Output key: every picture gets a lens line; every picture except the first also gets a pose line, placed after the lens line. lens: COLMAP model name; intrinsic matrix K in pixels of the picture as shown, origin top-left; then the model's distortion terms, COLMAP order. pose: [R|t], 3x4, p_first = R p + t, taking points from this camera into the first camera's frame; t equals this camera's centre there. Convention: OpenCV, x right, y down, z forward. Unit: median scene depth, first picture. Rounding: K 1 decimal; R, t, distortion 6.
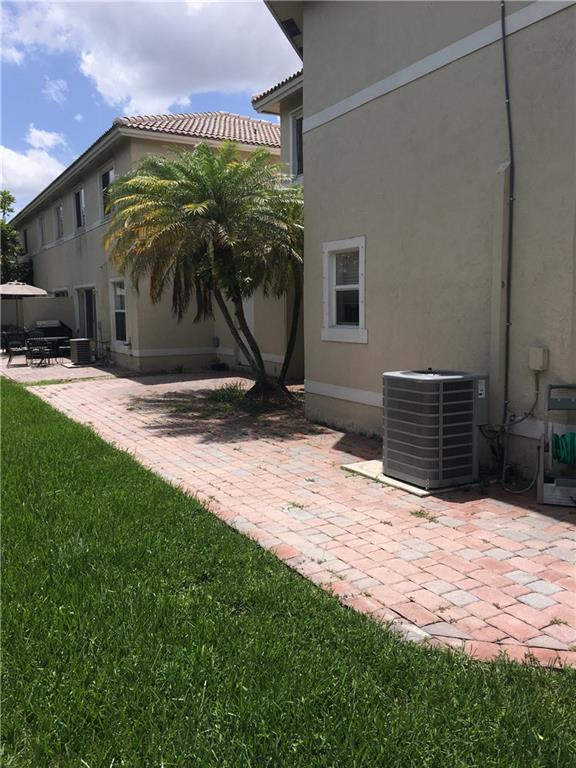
lens RADIAL K [[660.6, 0, 288.0], [0, 660.6, 384.0], [0, 0, 1]] dist [0.083195, -0.126234]
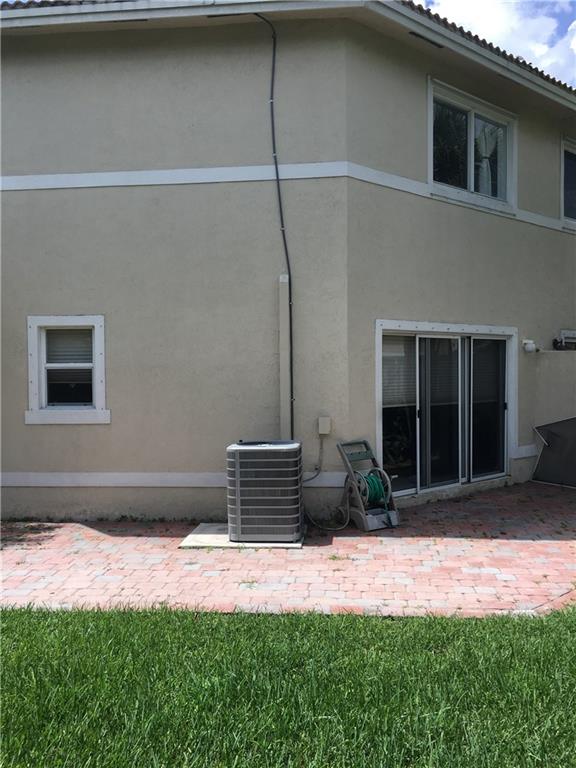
lens RADIAL K [[660.6, 0, 288.0], [0, 660.6, 384.0], [0, 0, 1]] dist [0.083195, -0.126234]
pose [[0.555132, -0.012440, 0.831669, -0.733750], [0.099295, 0.993729, -0.051415, -0.057253], [-0.825814, 0.111123, 0.552886, 0.313840]]
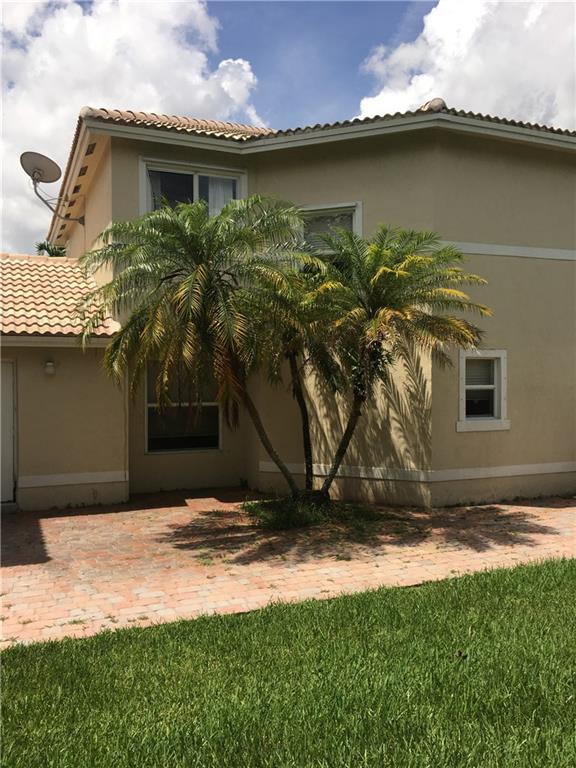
lens RADIAL K [[660.6, 0, 288.0], [0, 660.6, 384.0], [0, 0, 1]] dist [0.083195, -0.126234]
pose [[0.034281, -0.008562, 0.999376, -1.630361], [0.115544, 0.993292, 0.004547, -0.278249], [-0.992711, 0.115316, 0.035040, 1.839416]]
